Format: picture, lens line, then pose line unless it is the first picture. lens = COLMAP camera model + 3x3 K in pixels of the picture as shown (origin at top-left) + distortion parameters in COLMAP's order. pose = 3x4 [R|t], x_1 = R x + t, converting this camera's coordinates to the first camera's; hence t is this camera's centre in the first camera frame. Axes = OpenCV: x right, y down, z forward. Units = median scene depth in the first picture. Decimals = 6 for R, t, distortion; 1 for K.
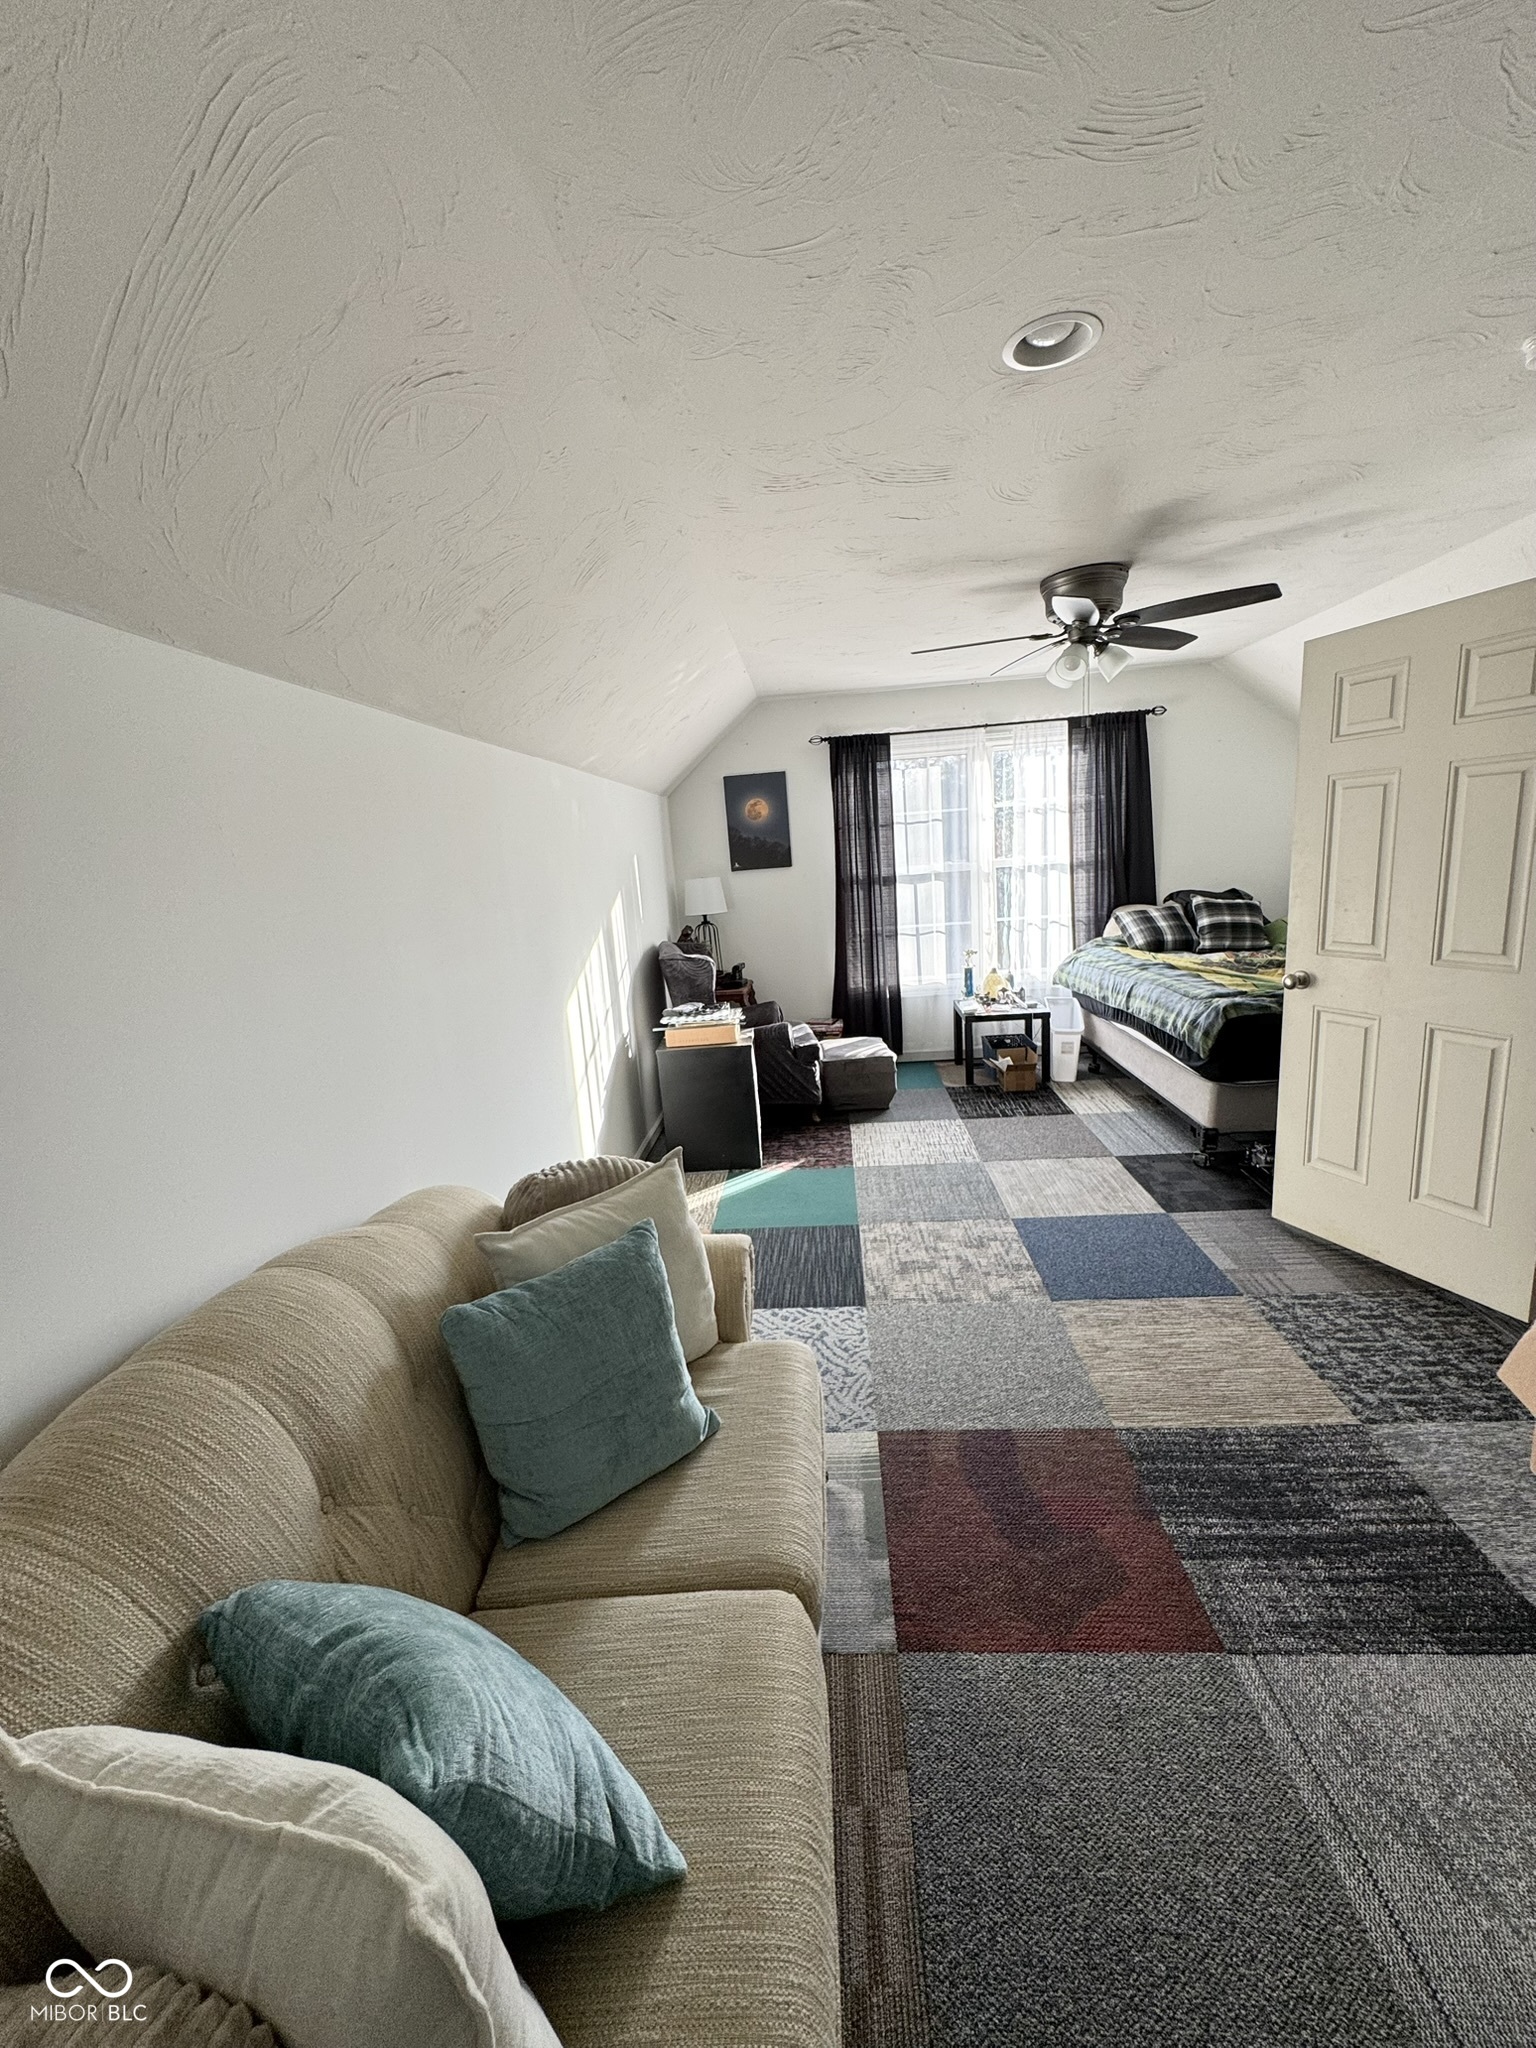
lens RADIAL K [[825.9, 0, 764.6], [0, 825.9, 1024.2], [0, 0, 1]] dist [0.000421, 0.000080]
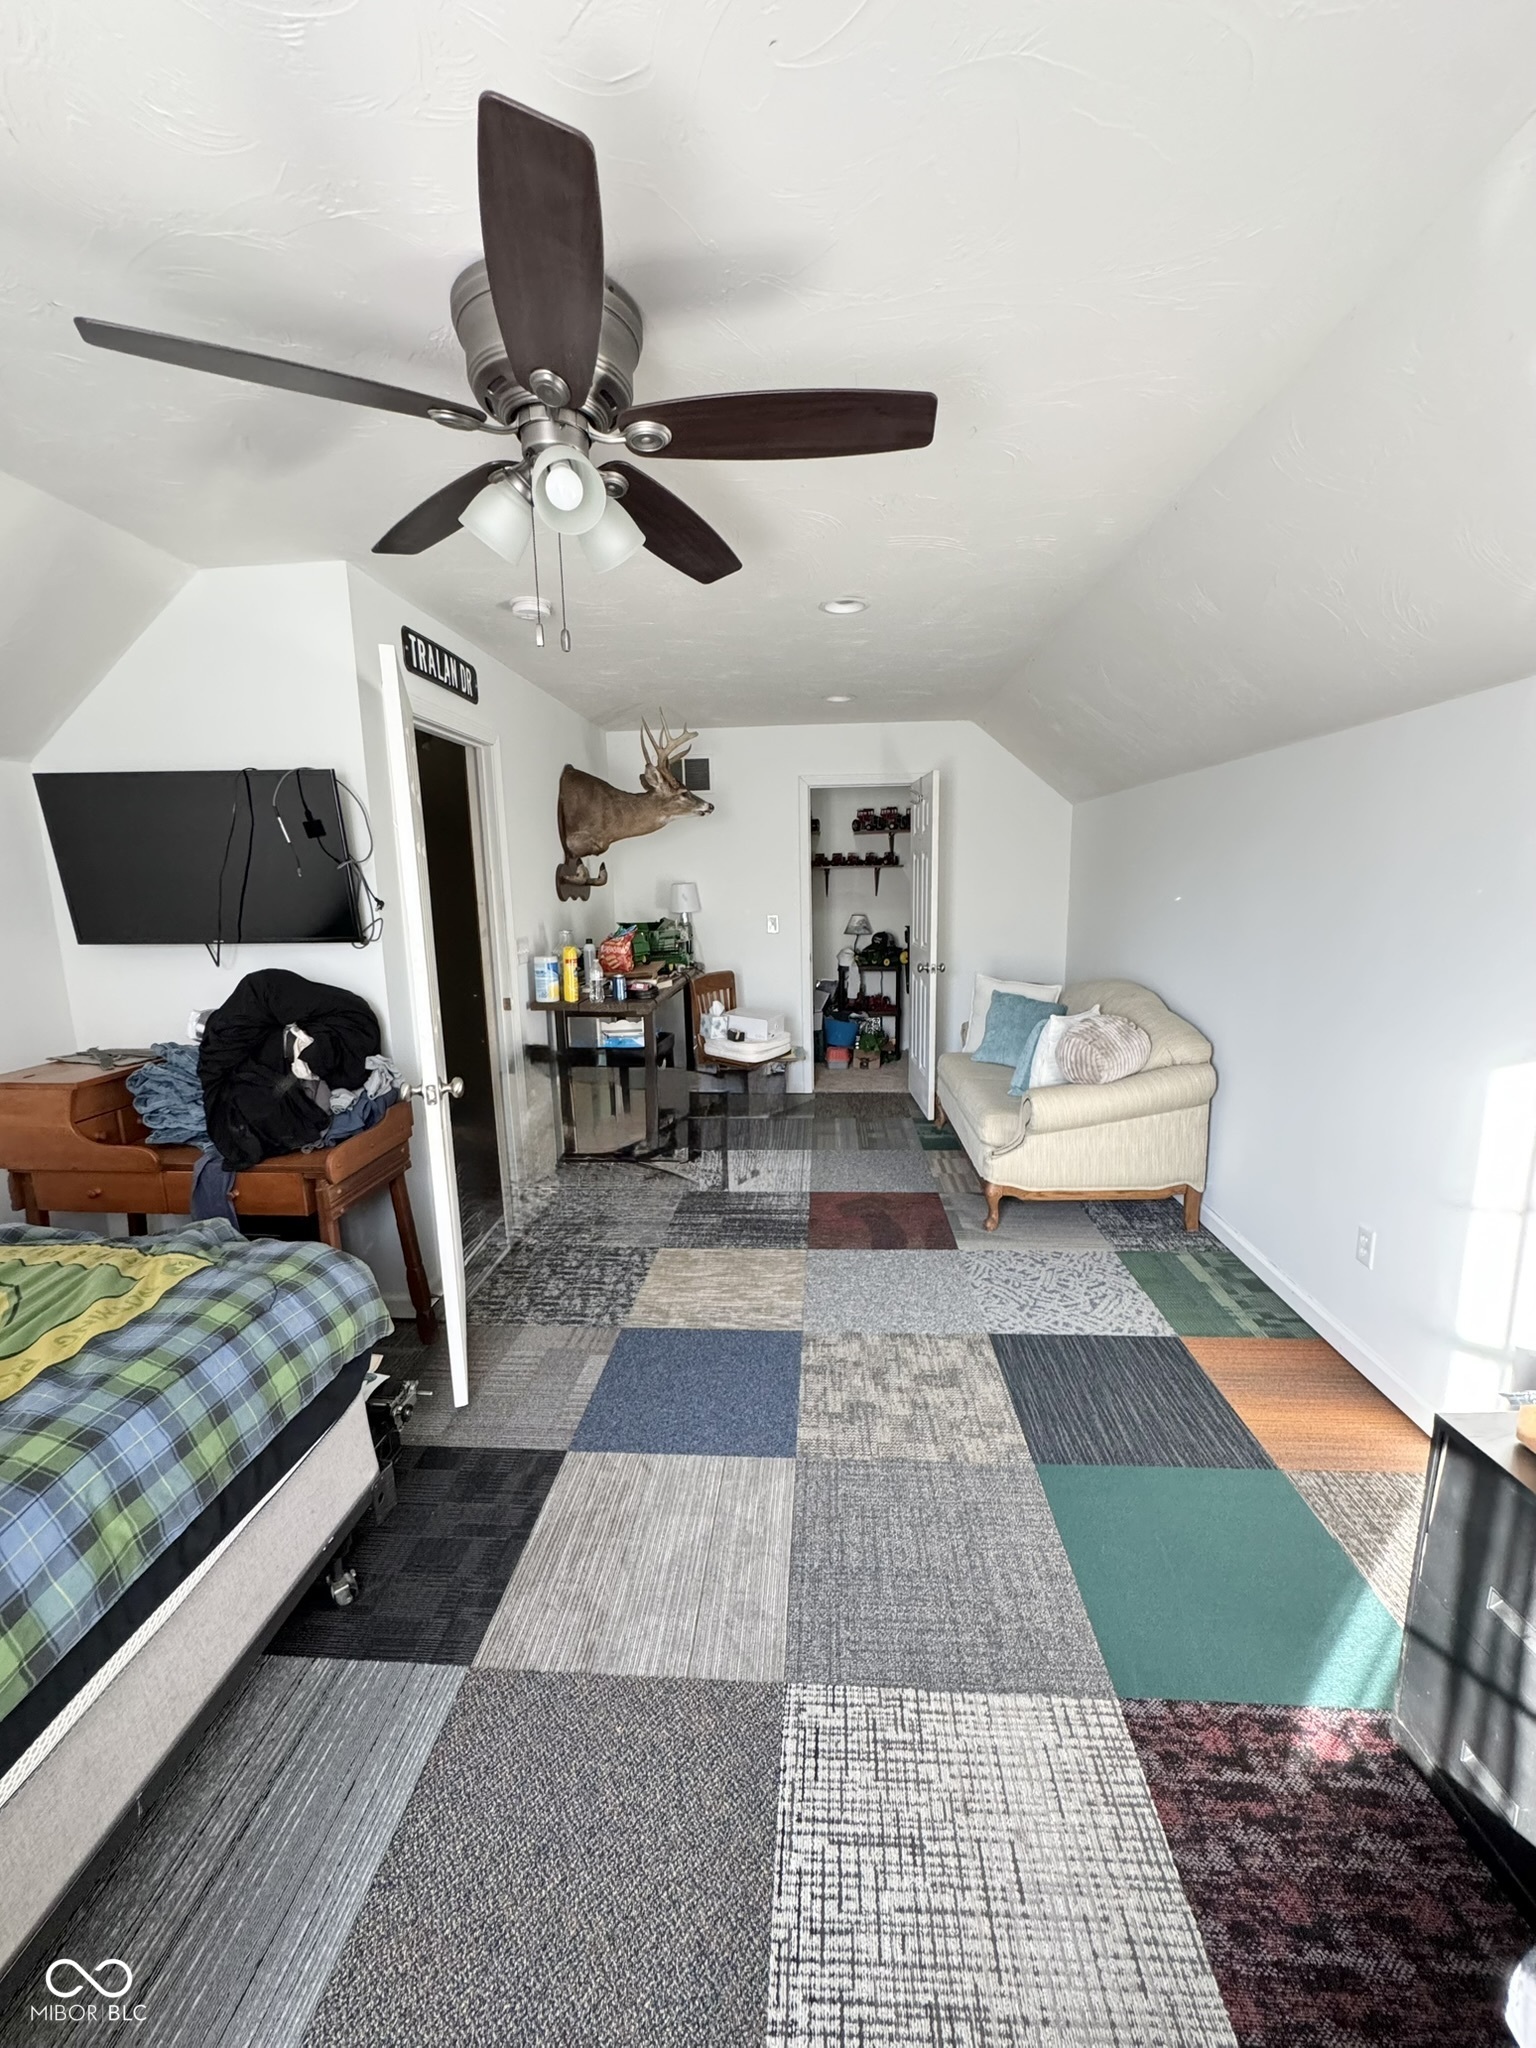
lens RADIAL K [[825.9, 0, 771.2], [0, 825.9, 1027.2], [0, 0, 1]] dist [0.000421, 0.000080]
pose [[-0.995974, 0.089130, 0.009587, 0.311674], [0.086224, 0.923213, 0.374490, -0.353247], [0.024527, 0.373809, -0.927181, 1.633789]]
